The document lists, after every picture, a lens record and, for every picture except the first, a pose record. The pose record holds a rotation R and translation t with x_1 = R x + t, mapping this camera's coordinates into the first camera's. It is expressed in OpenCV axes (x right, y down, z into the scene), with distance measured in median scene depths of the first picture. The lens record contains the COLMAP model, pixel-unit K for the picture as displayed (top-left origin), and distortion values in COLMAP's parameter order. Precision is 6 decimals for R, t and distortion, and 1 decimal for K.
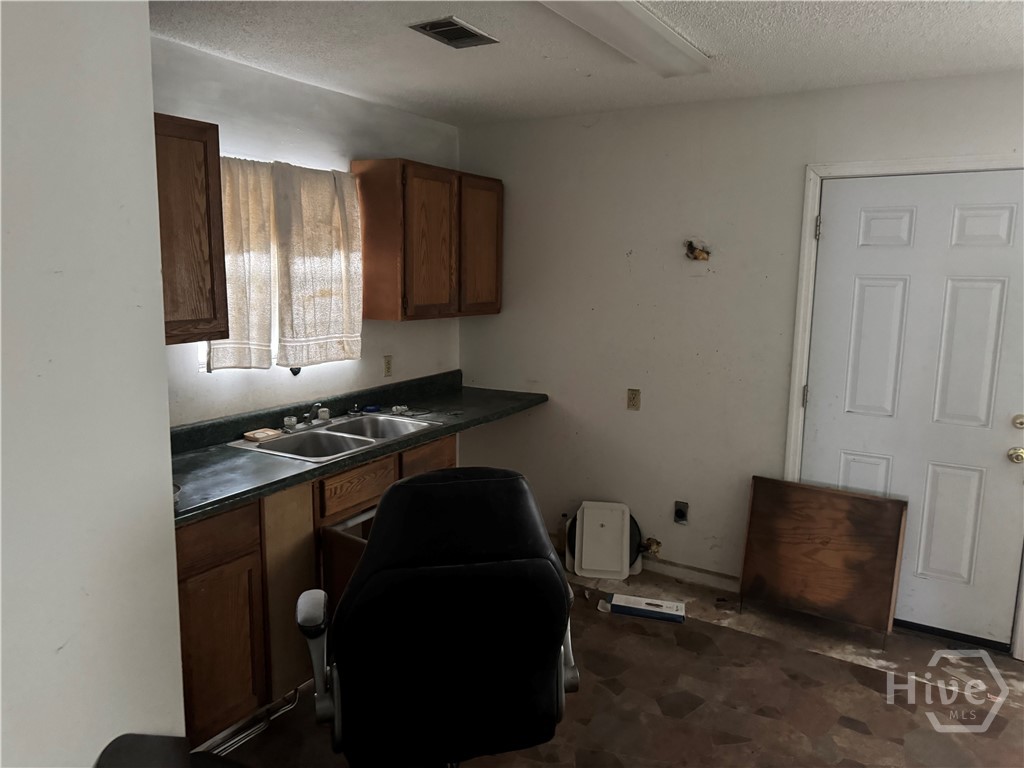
lens RADIAL K [[738.4, 0, 513.2], [0, 738.4, 381.0], [0, 0, 1]] dist [0.049298, -0.066831]
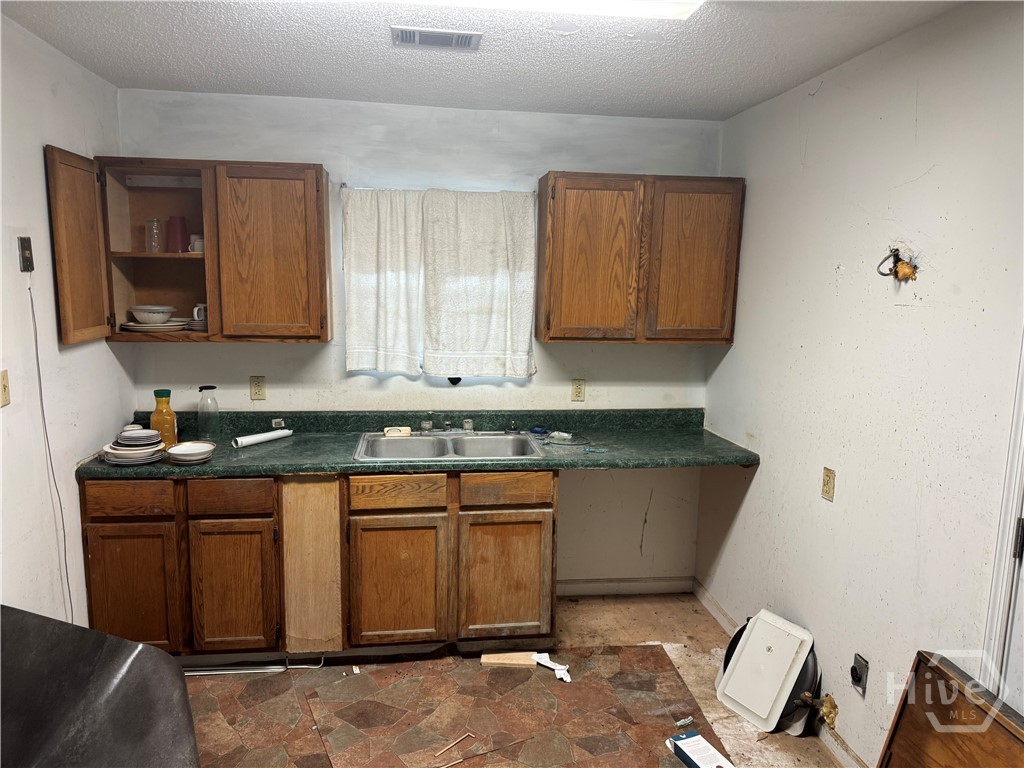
lens RADIAL K [[738.4, 0, 510.5], [0, 738.4, 391.4], [0, 0, 1]] dist [0.049298, -0.066831]
pose [[0.606532, 0.121856, -0.785665, 0.564670], [-0.134017, 0.989715, 0.050042, -0.059905], [0.783682, 0.074940, 0.616625, 0.381206]]
